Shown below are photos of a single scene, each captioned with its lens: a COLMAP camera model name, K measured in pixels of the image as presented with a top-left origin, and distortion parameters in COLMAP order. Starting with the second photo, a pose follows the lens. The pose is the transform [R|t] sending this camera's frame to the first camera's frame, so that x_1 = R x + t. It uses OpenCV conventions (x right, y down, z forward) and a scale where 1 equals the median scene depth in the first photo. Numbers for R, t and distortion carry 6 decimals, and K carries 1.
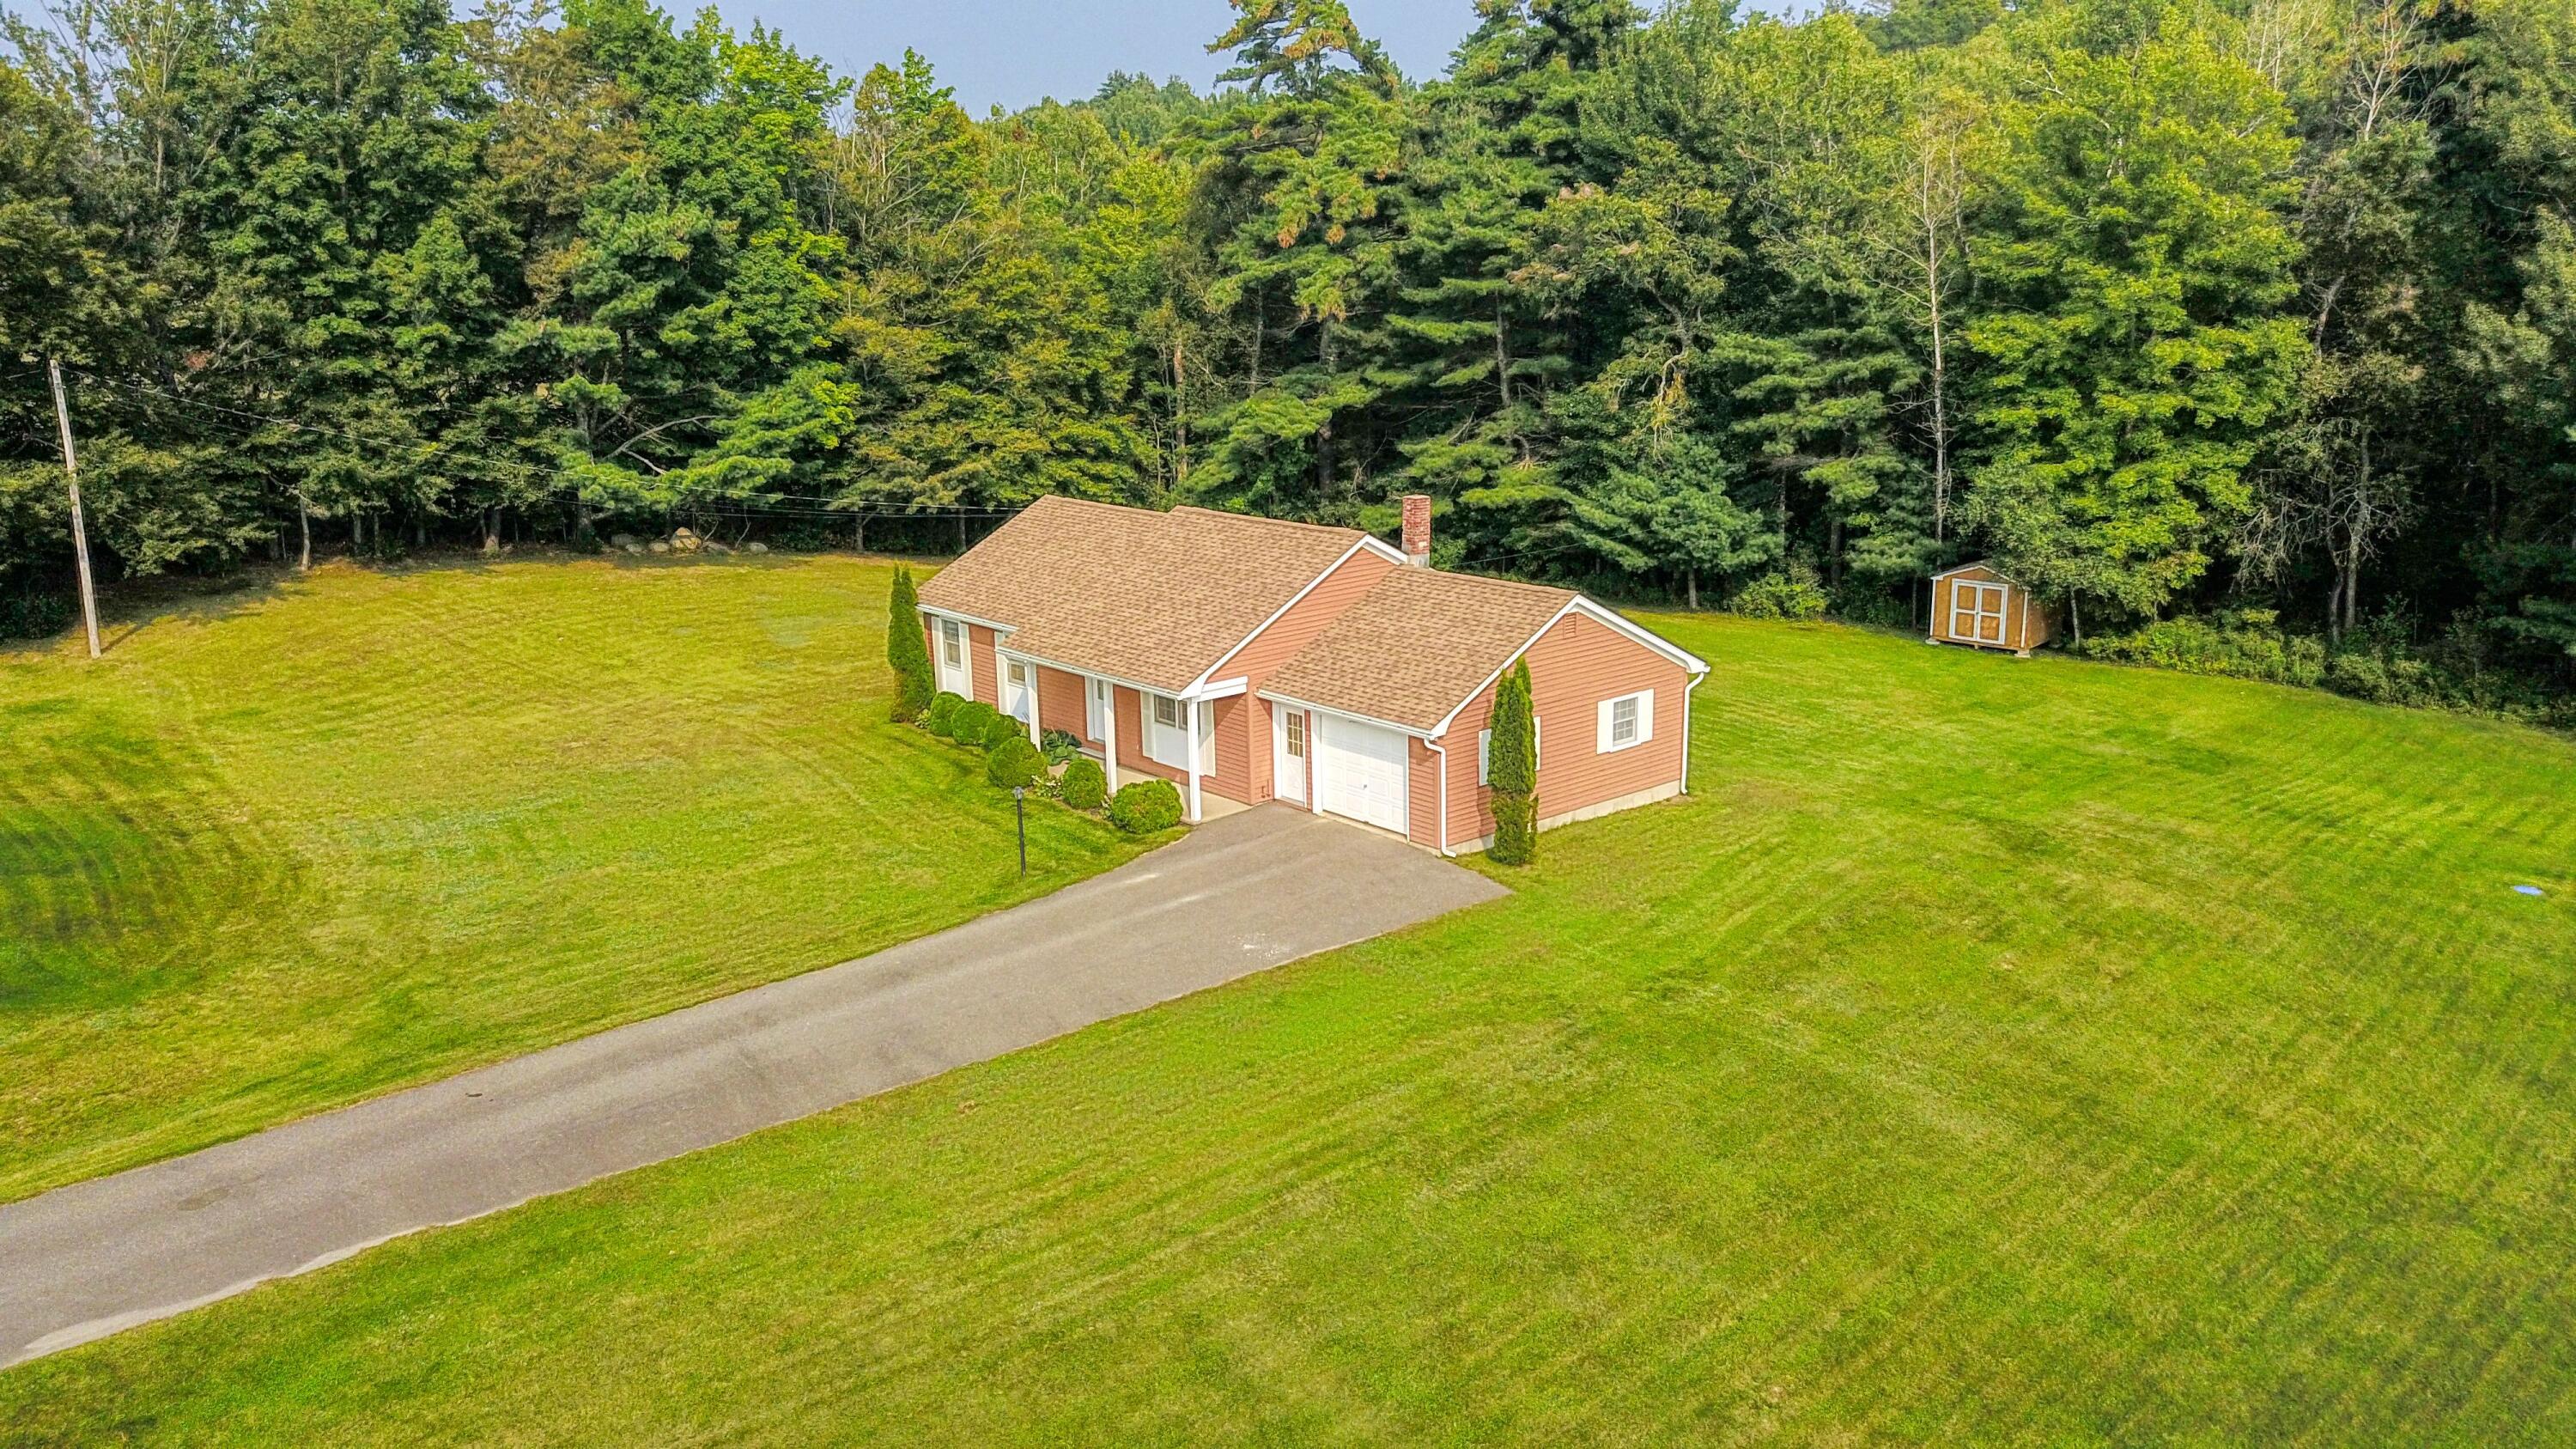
lens RADIAL K [[2023.0, 0, 1288.0], [0, 2023.0, 724.5], [0, 0, 1]] dist [0.008199, -0.001254]
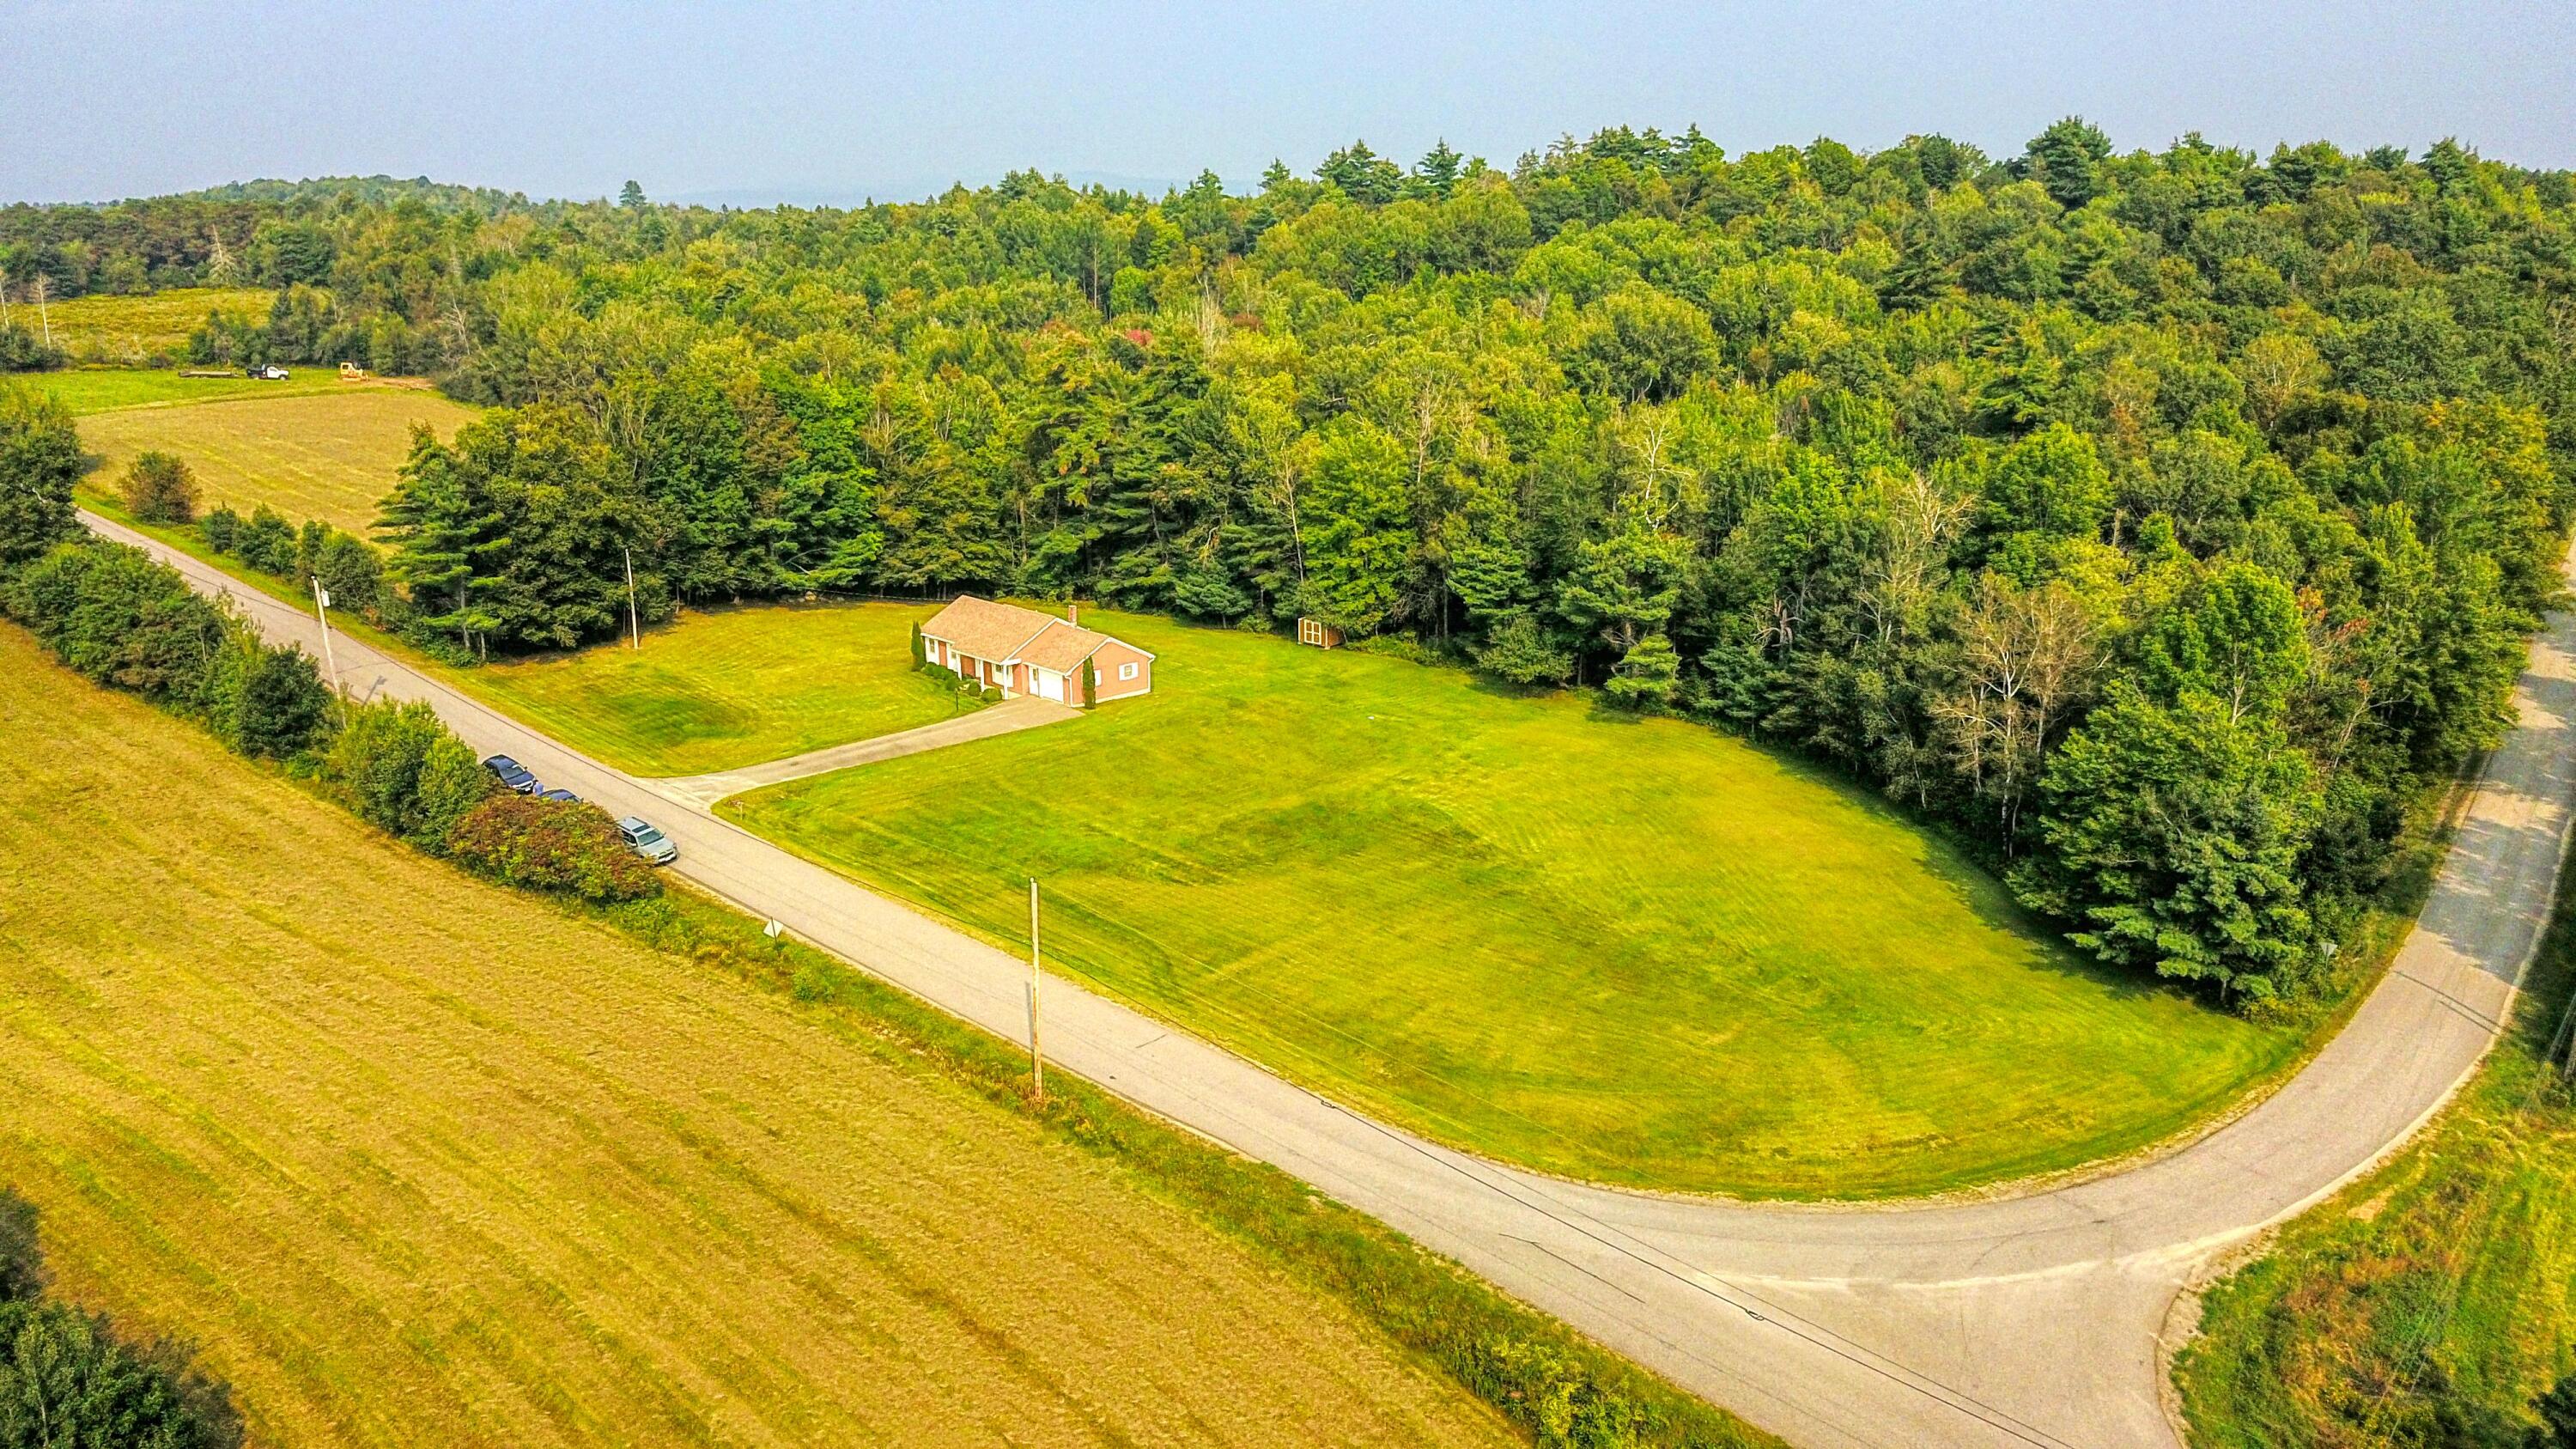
lens RADIAL K [[1998.1, 0, 1288.0], [0, 1998.1, 724.5], [0, 0, 1]] dist [0.121230, -0.438424]
pose [[0.999003, 0.001953, 0.044611, 0.182179], [-0.002874, 0.999784, 0.020587, 0.011593], [-0.044561, -0.020694, 0.998792, -1.576571]]
